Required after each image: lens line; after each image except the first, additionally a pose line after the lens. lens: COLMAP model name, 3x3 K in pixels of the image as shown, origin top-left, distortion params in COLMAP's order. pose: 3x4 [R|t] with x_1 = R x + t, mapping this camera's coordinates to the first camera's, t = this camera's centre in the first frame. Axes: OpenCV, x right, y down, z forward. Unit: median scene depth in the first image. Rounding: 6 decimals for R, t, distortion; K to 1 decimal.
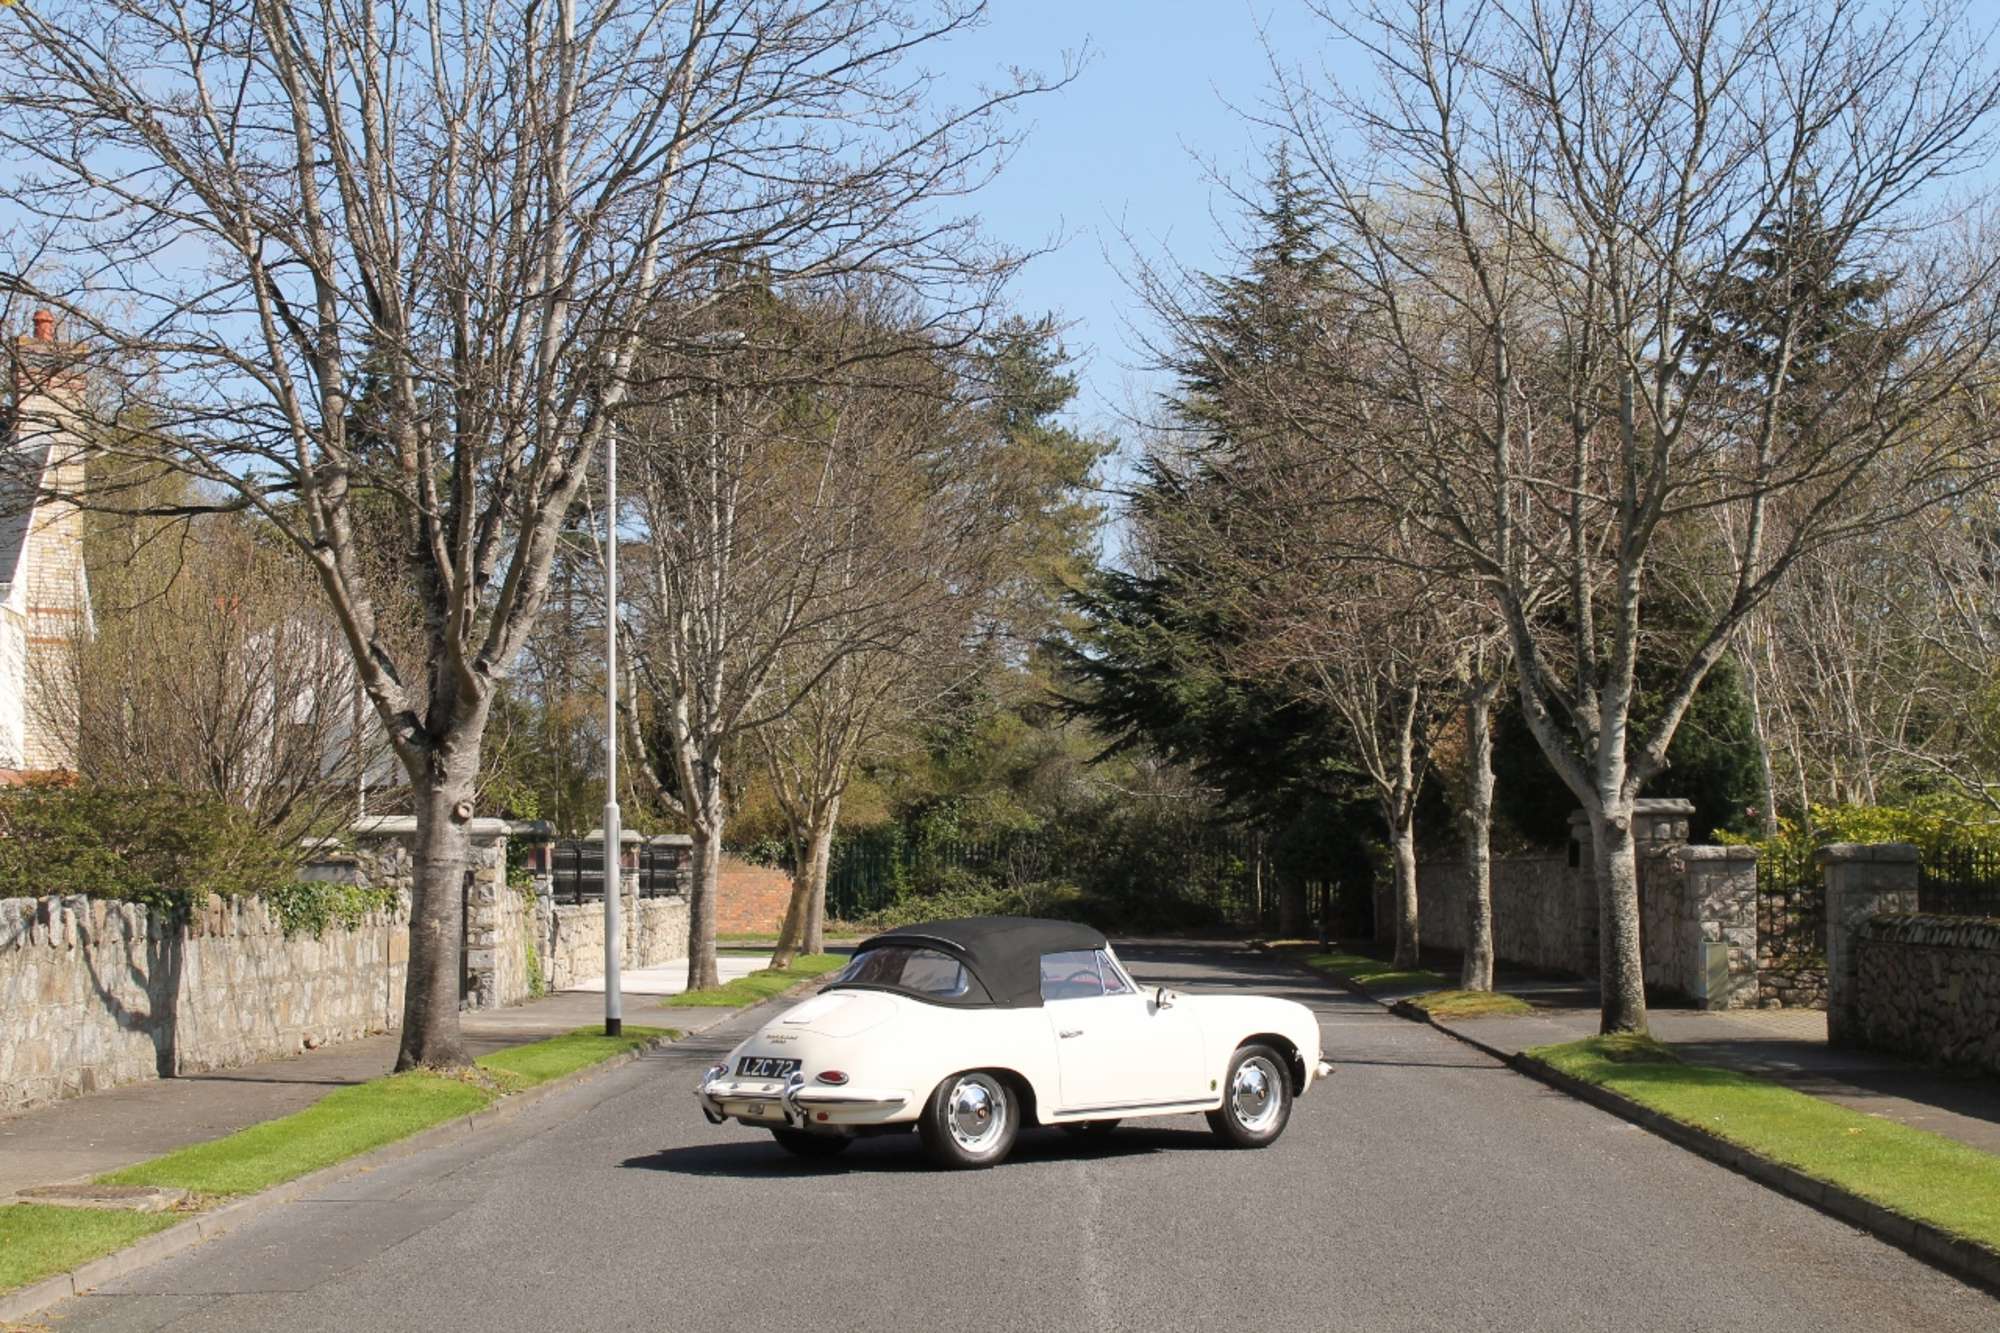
lens RADIAL K [[2132.2, 0, 1002.1], [0, 2132.2, 735.0], [0, 0, 1]] dist [-0.016154, -0.015659]
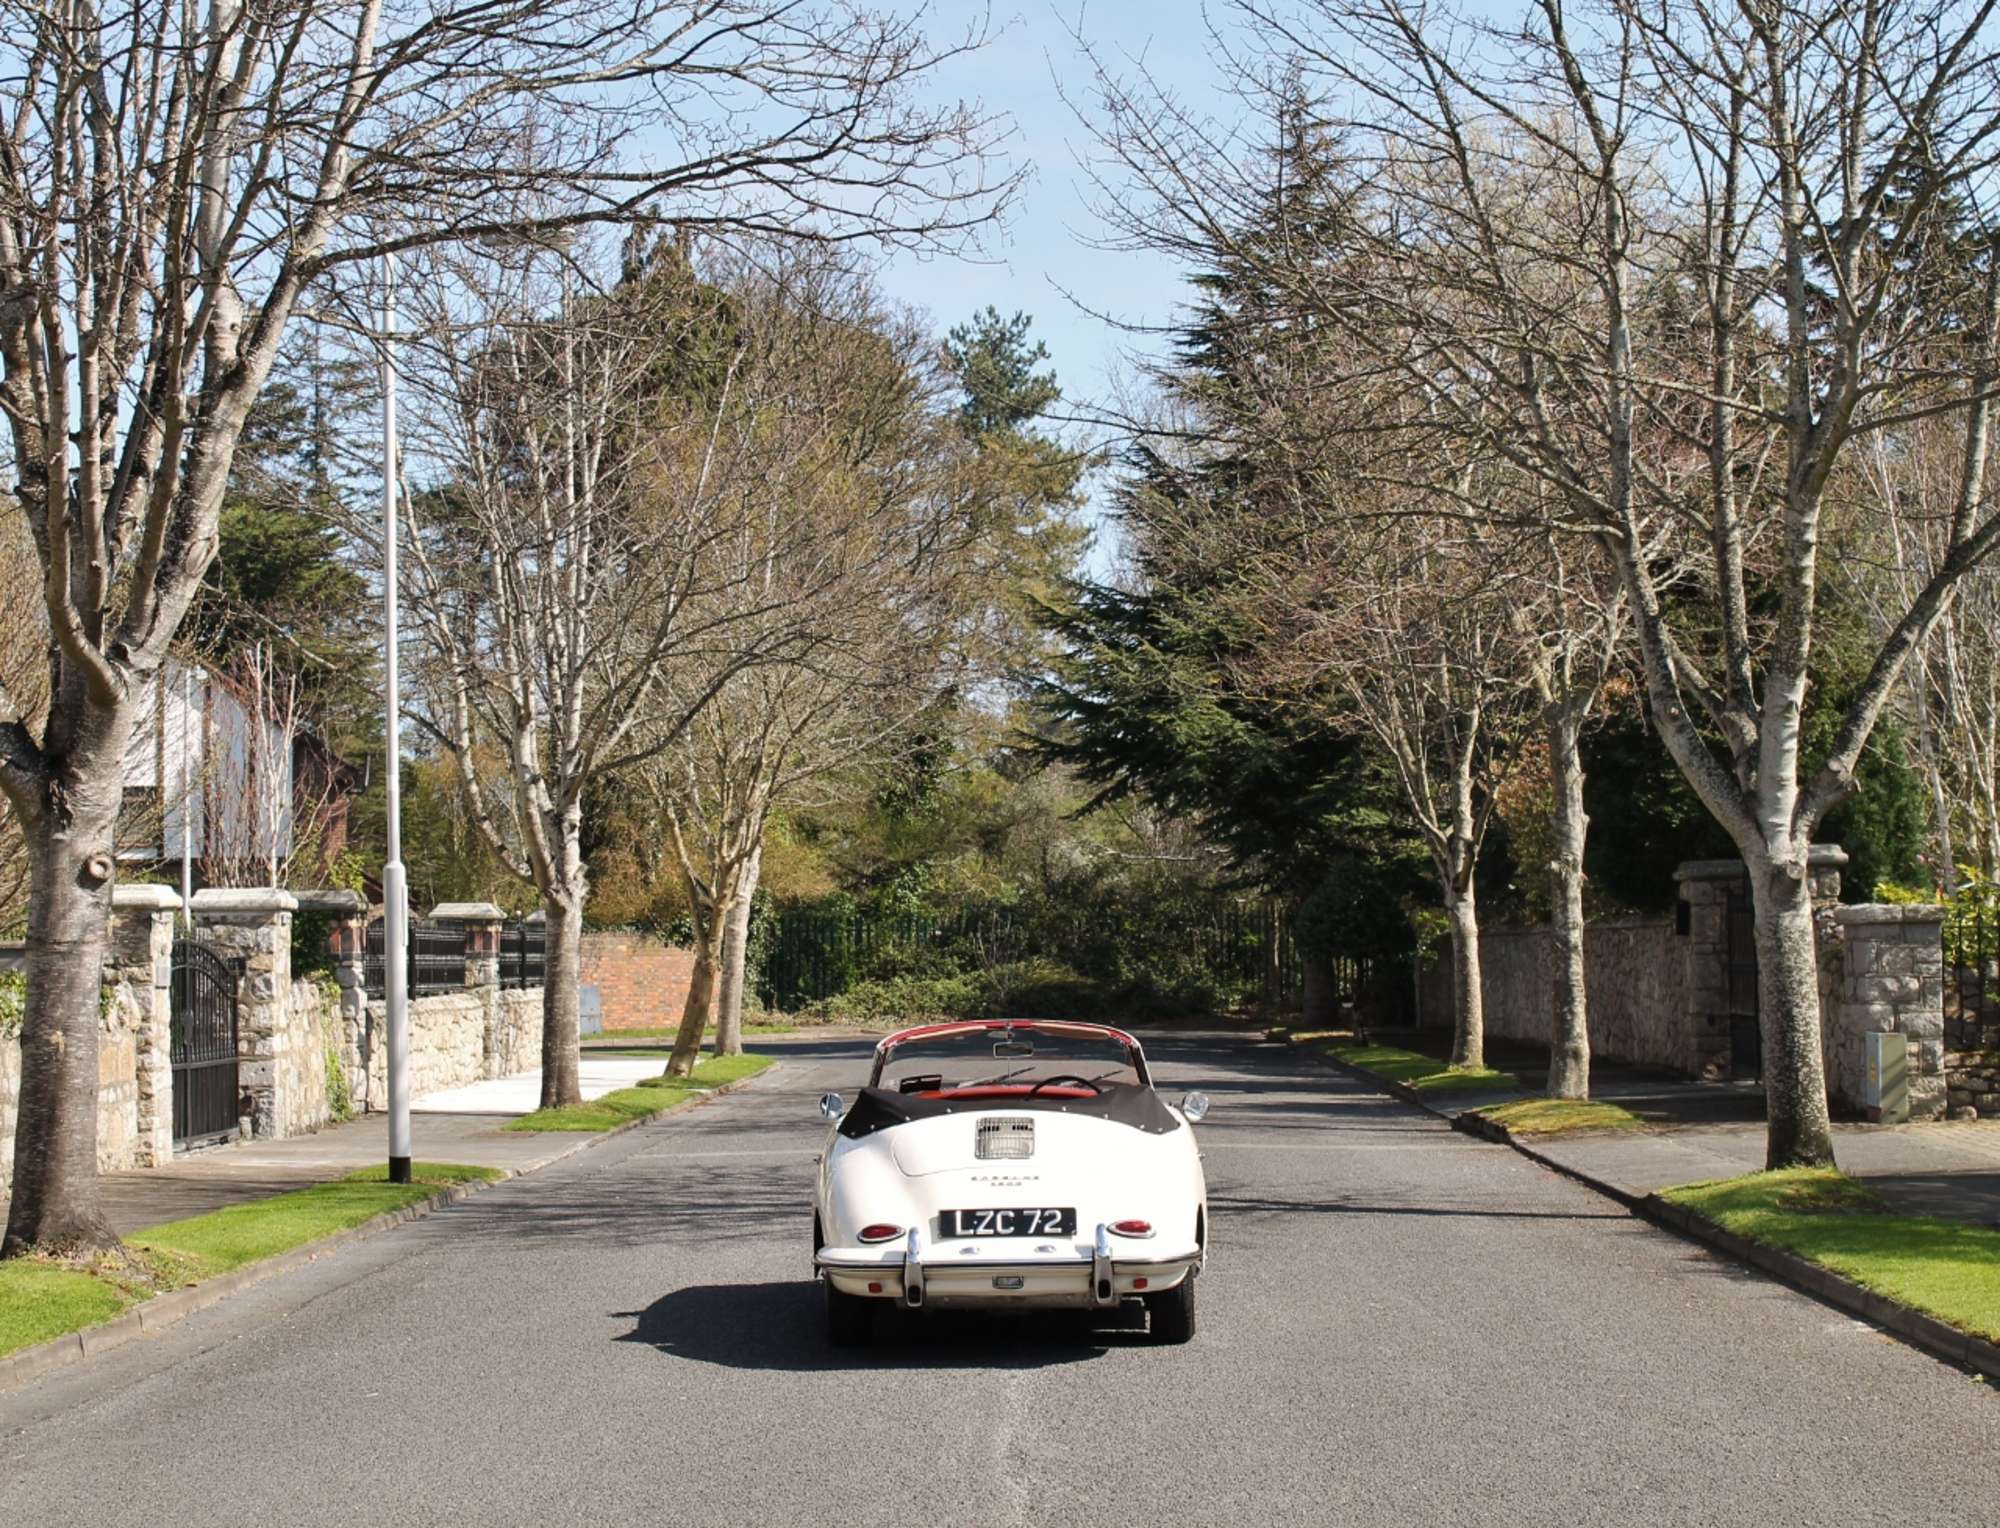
lens RADIAL K [[2375.7, 0, 996.1], [0, 2375.7, 805.0], [0, 0, 1]] dist [-0.005974, -0.015848]
pose [[0.999923, -0.011730, 0.004032, 0.016224], [0.011719, 0.999928, 0.002661, 0.010342], [-0.004063, -0.002614, 0.999988, 0.153370]]
